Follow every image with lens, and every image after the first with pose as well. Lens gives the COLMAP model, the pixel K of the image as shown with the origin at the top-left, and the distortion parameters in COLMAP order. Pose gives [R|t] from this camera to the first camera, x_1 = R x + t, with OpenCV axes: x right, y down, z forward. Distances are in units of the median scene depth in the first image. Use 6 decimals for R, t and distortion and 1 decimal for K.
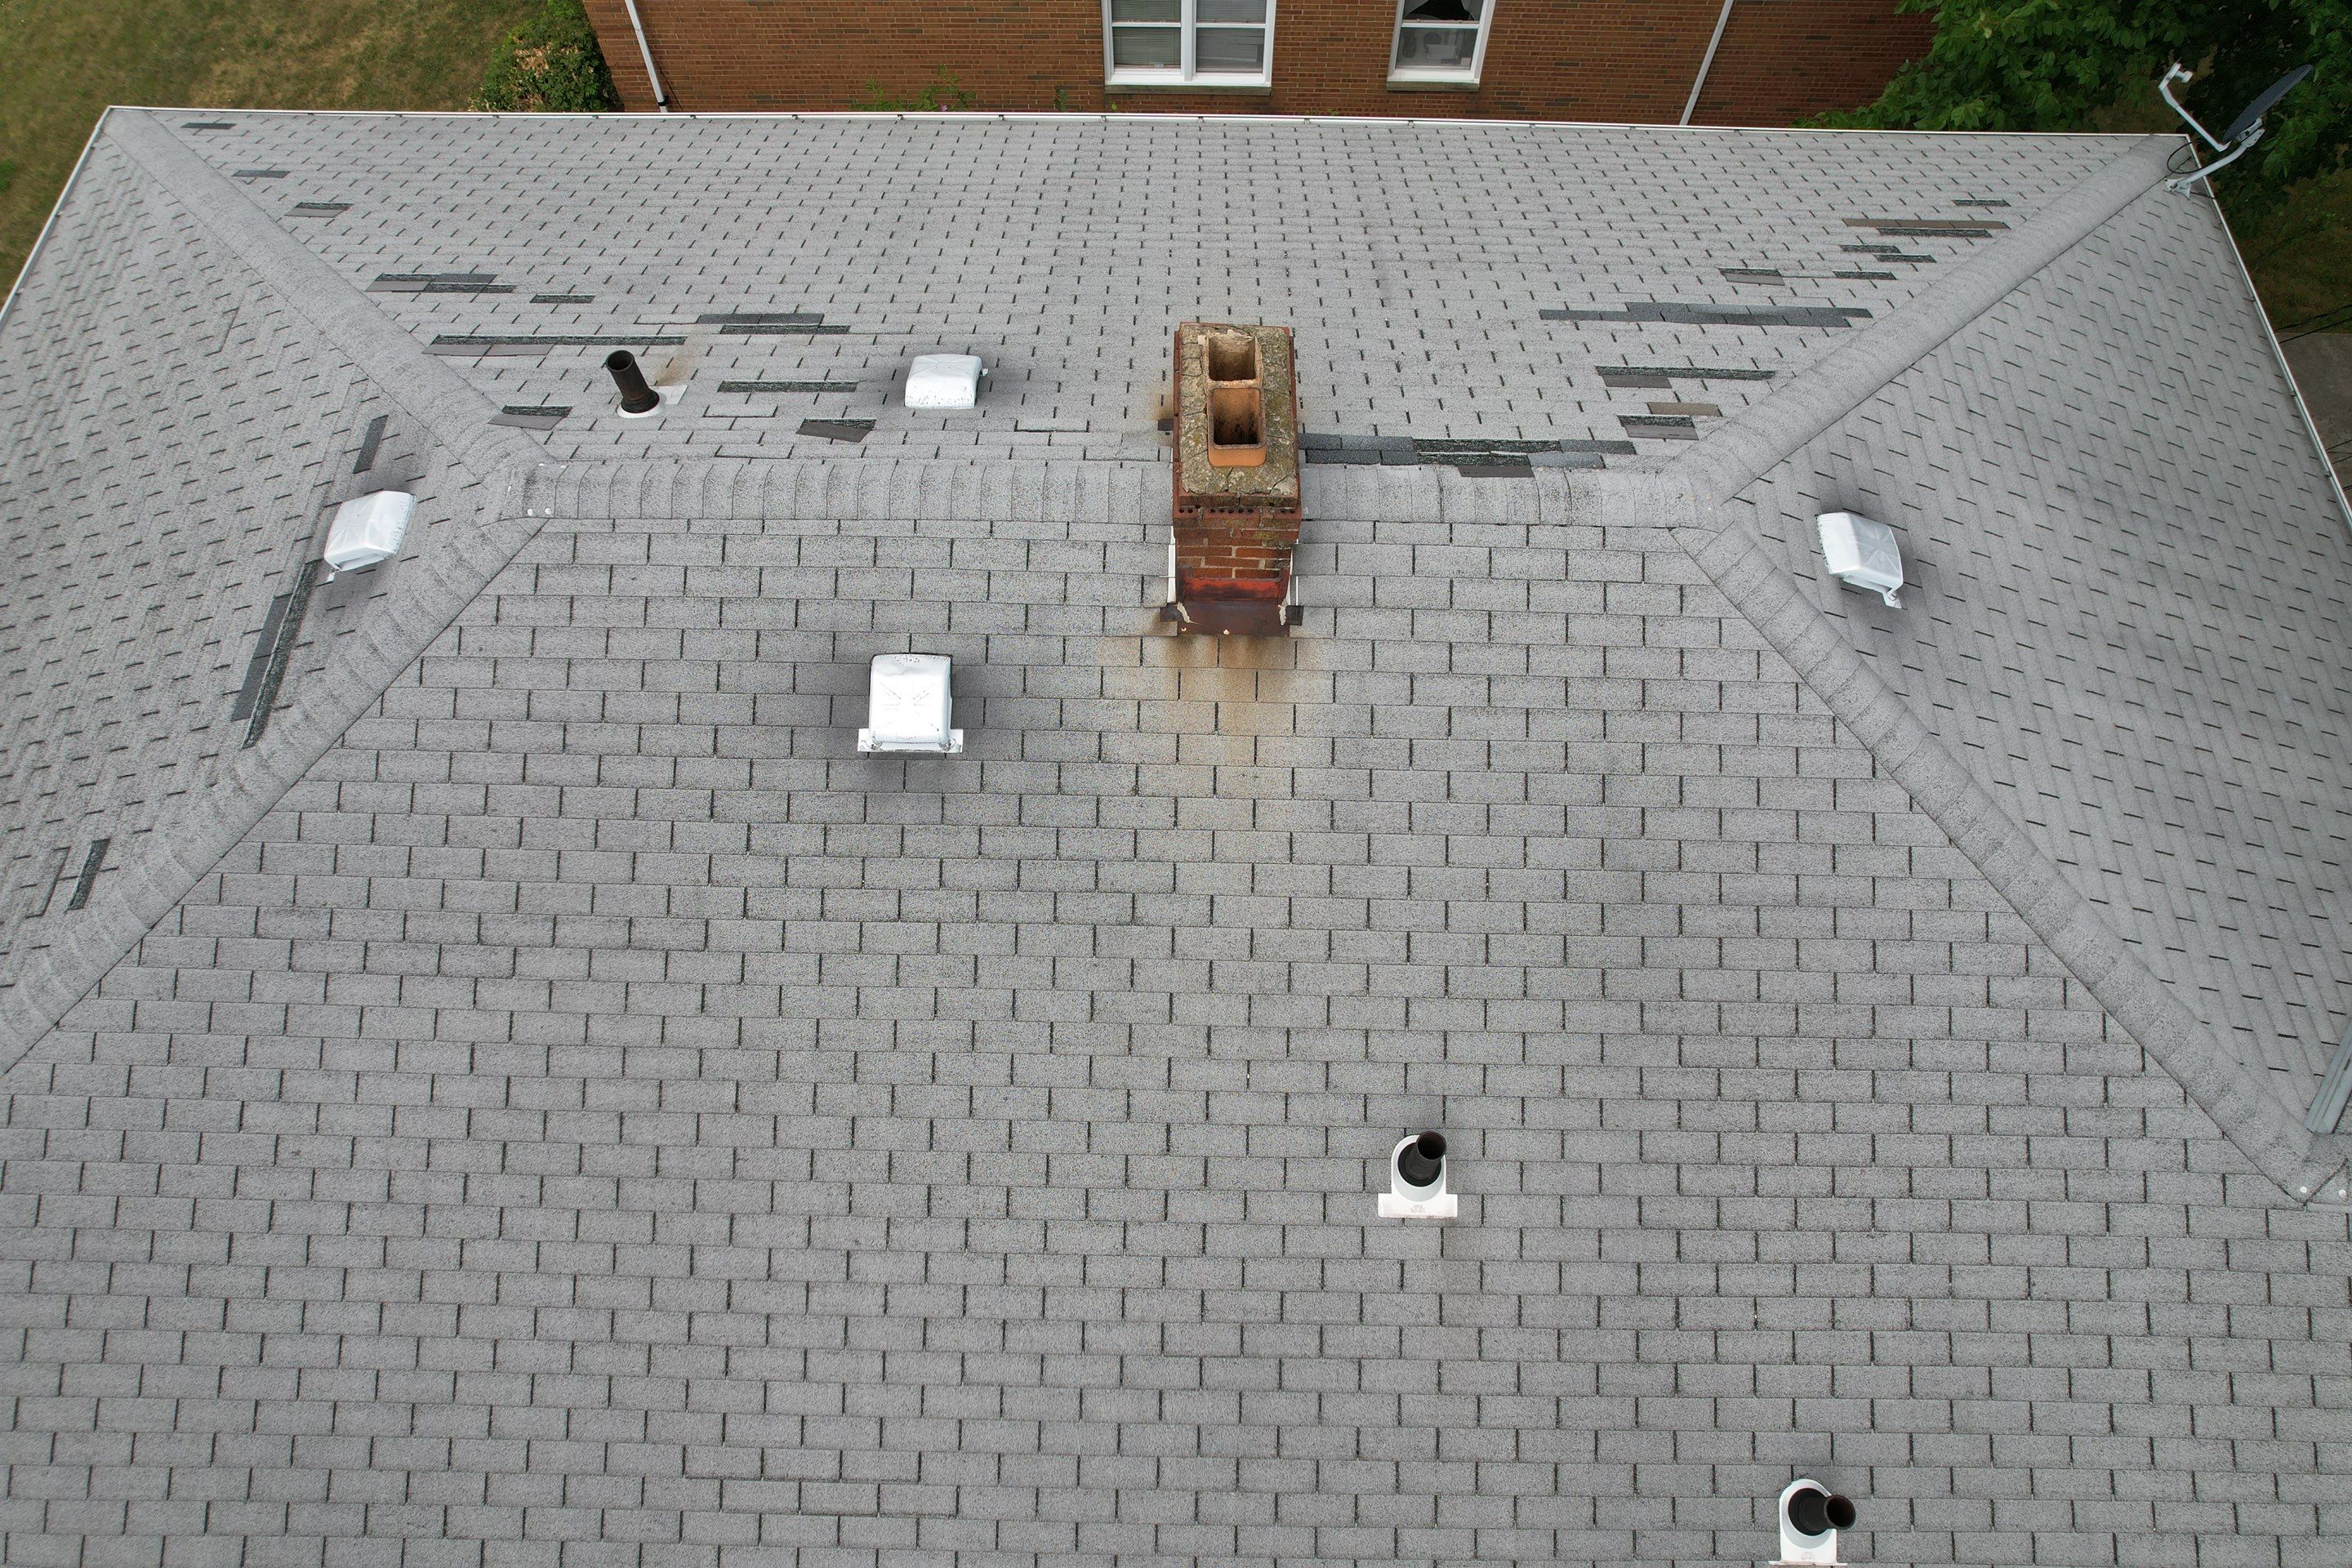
lens RADIAL K [[1498.7, 0, 1175.4], [0, 1498.7, 792.1], [0, 0, 1]] dist [-0.054819, 0.017082]
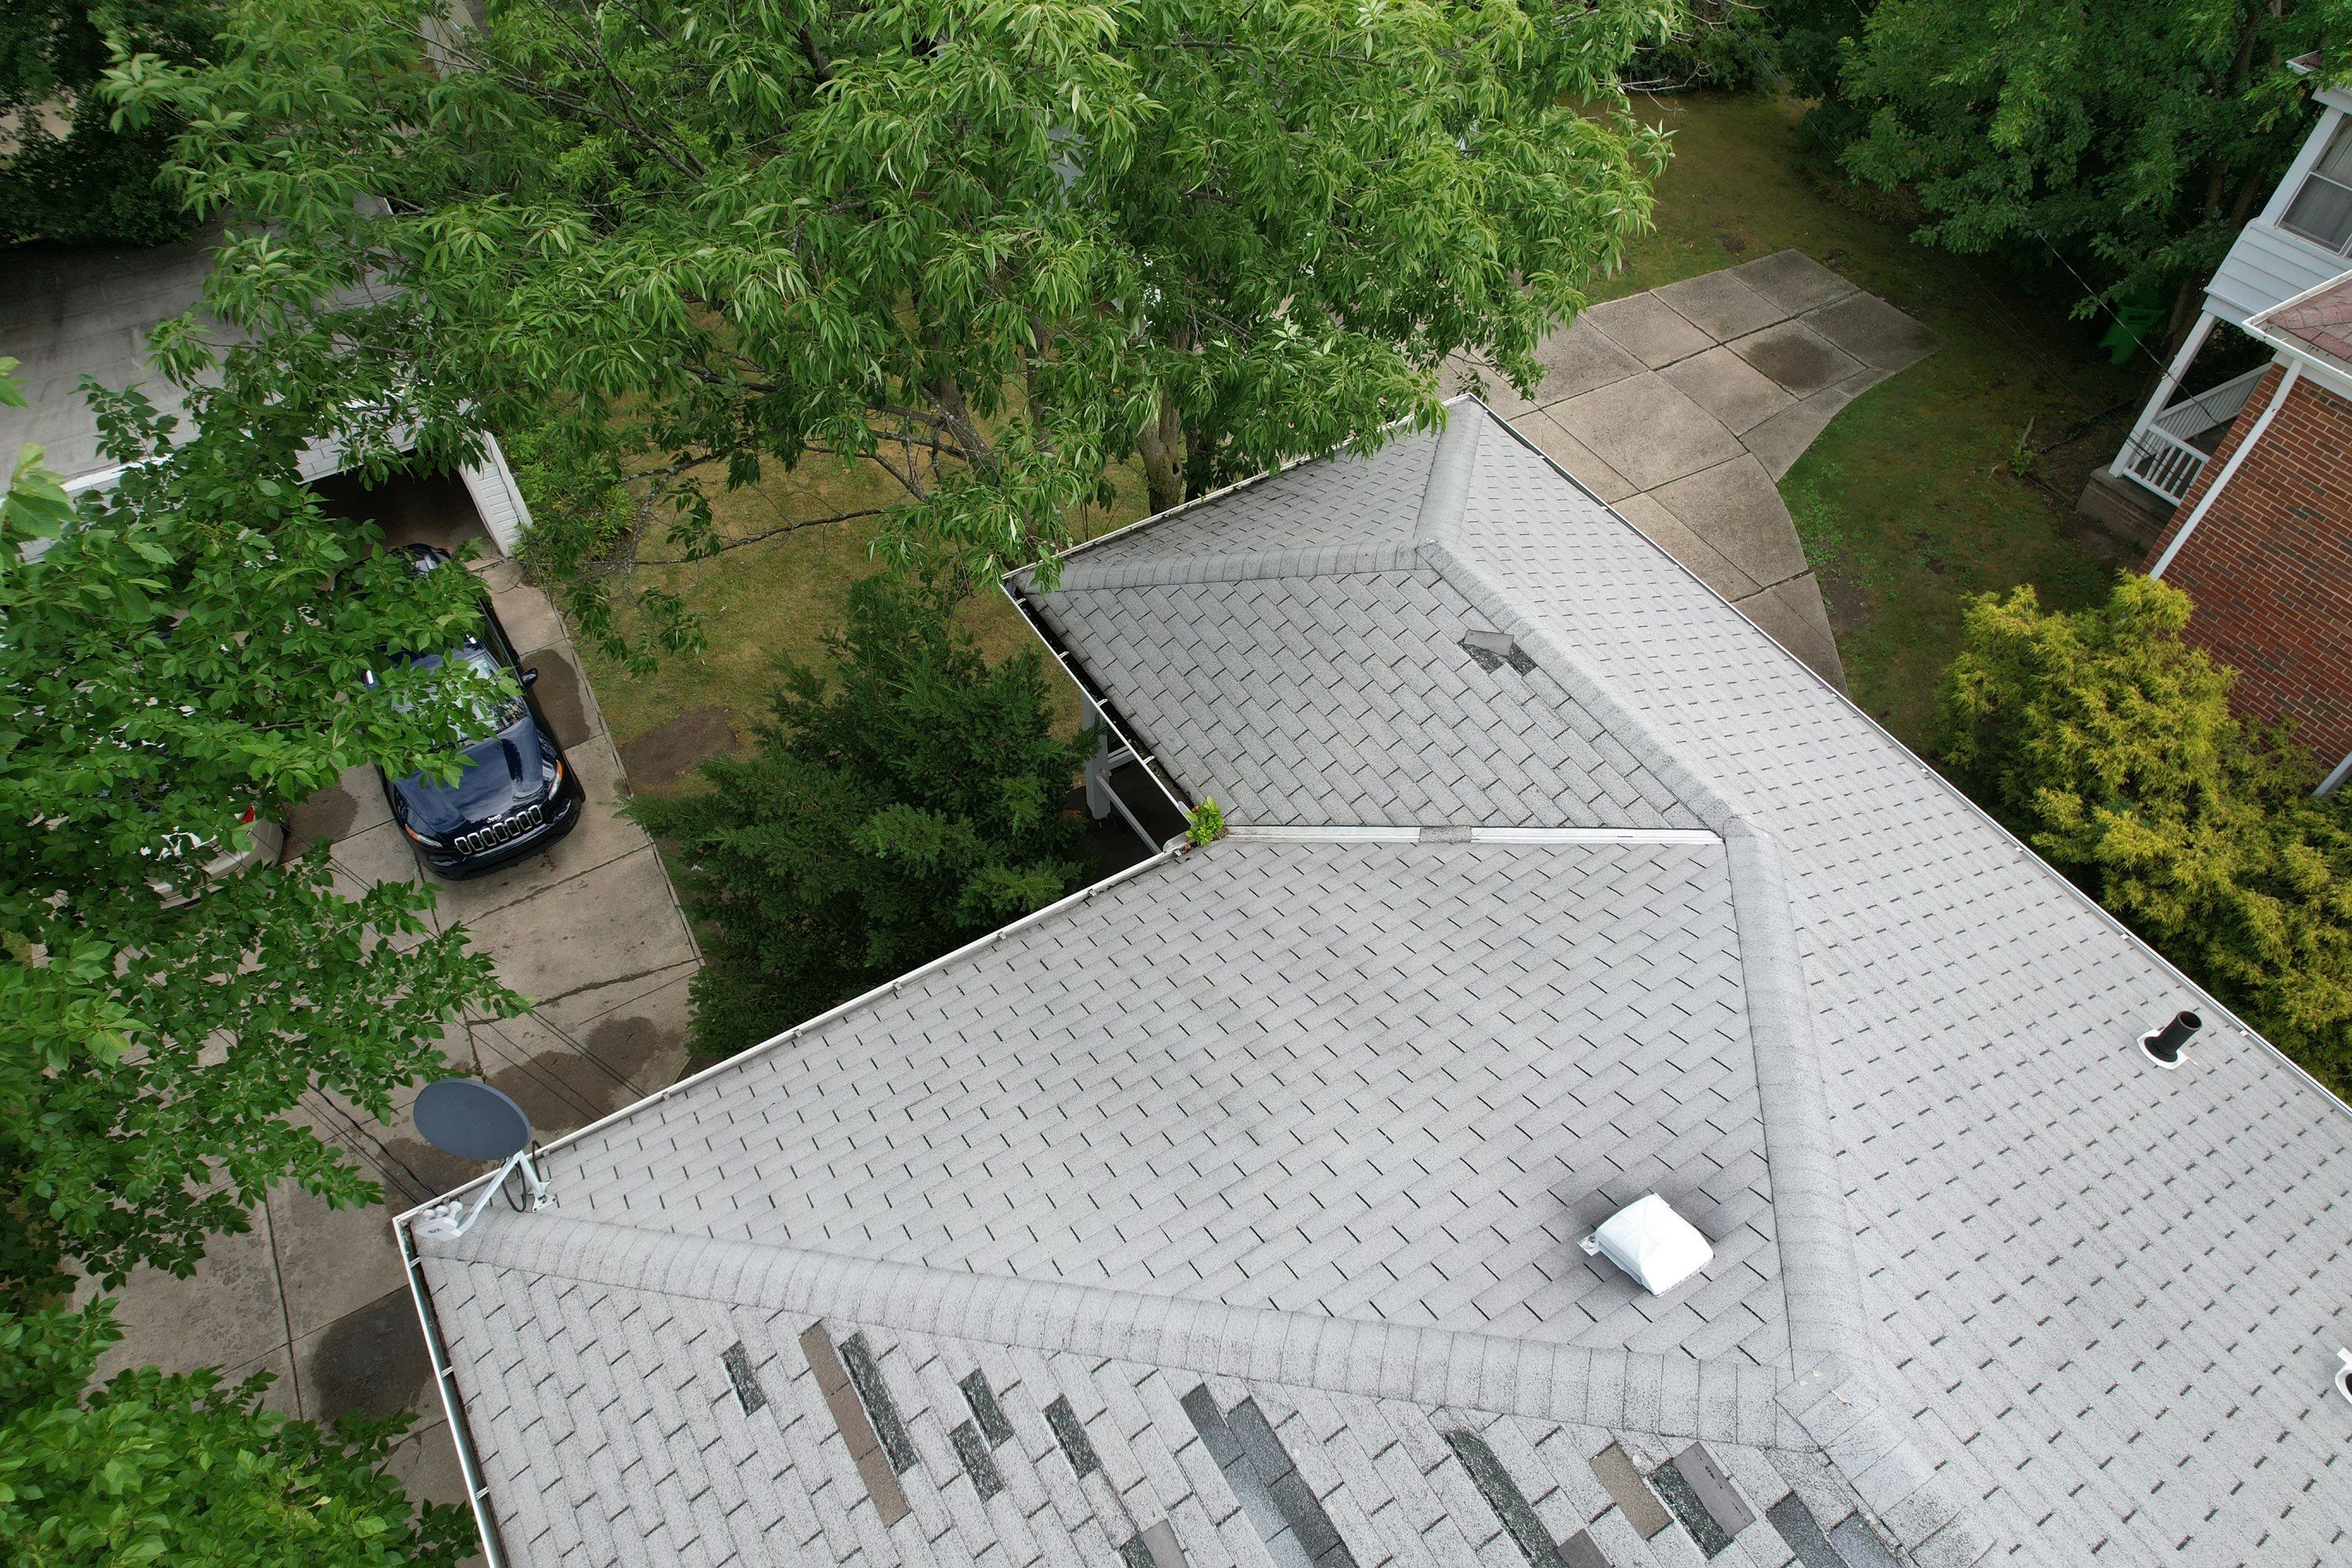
lens RADIAL K [[1505.1, 0, 1174.3], [0, 1505.1, 788.1], [0, 0, 1]] dist [-0.082816, 0.074731]
pose [[-0.533135, -0.642978, 0.549861, 0.298998], [0.753468, -0.065260, 0.654238, -1.003733], [-0.384776, 0.763099, 0.519256, 0.419792]]
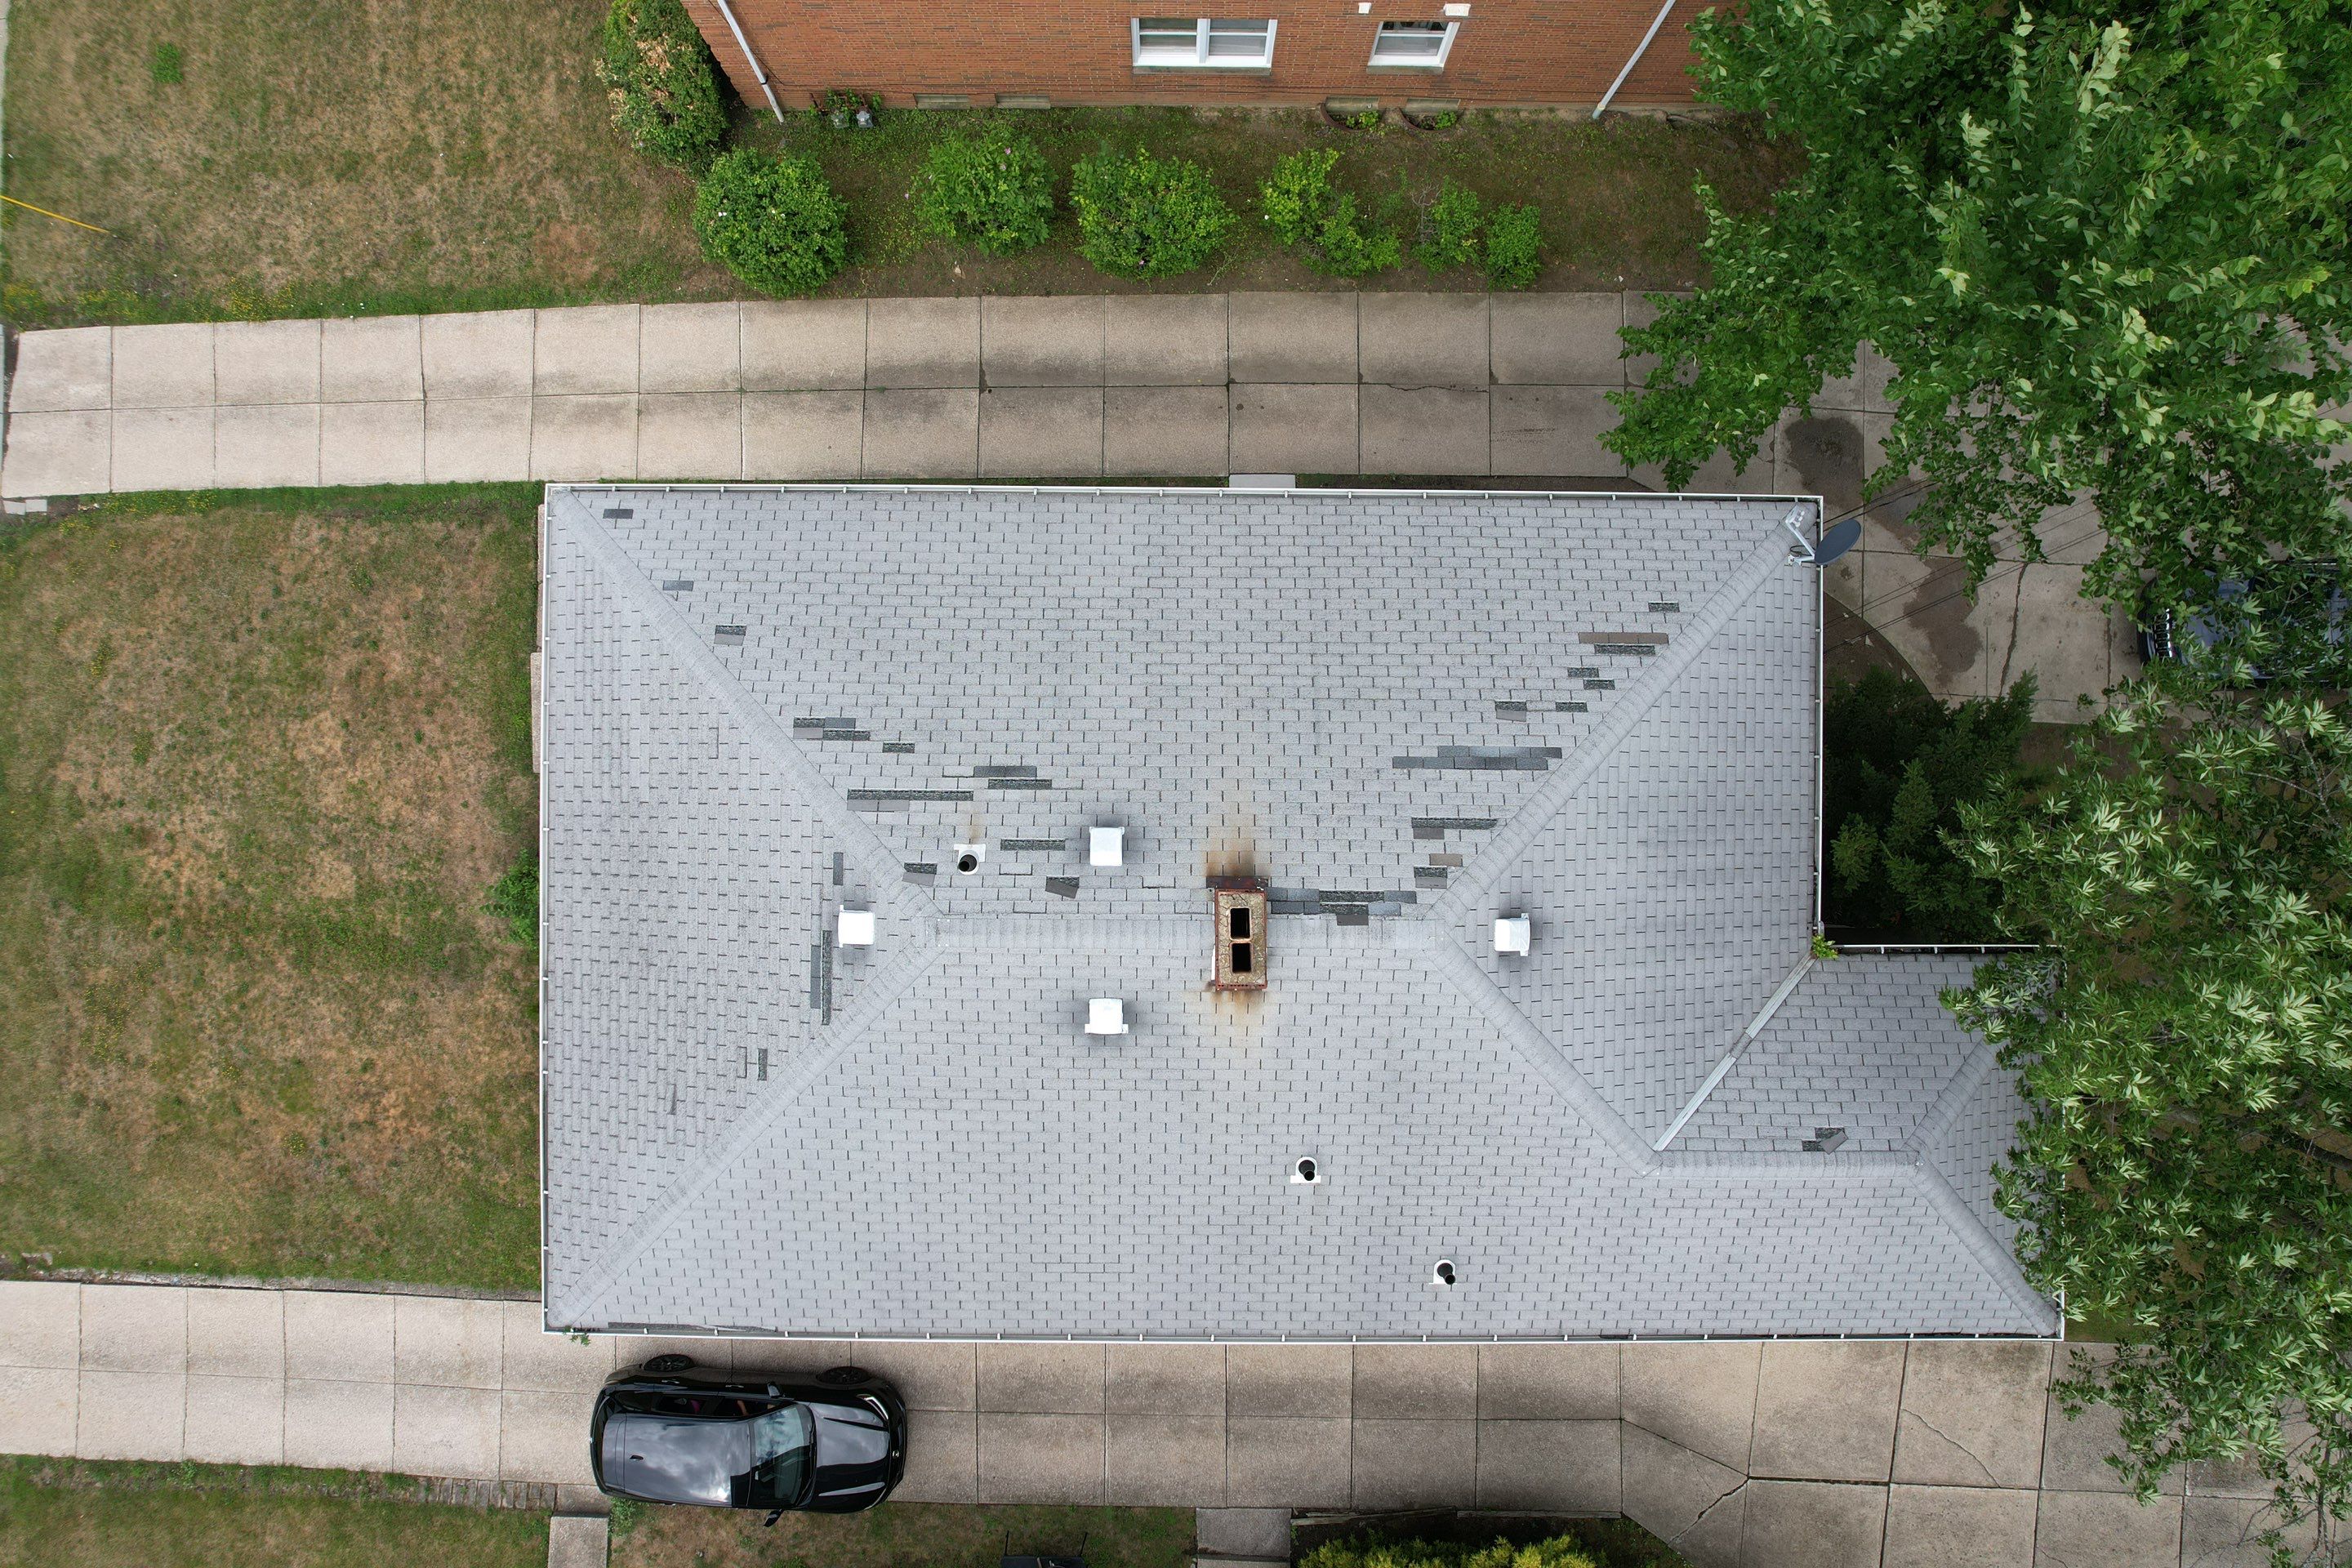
lens RADIAL K [[1498.7, 0, 1175.4], [0, 1498.7, 792.1], [0, 0, 1]] dist [-0.054819, 0.017082]
pose [[0.999946, -0.008480, 0.006022, -0.072982], [0.004826, 0.891242, 0.453503, -1.441616], [-0.009213, -0.453449, 0.891234, -0.977868]]
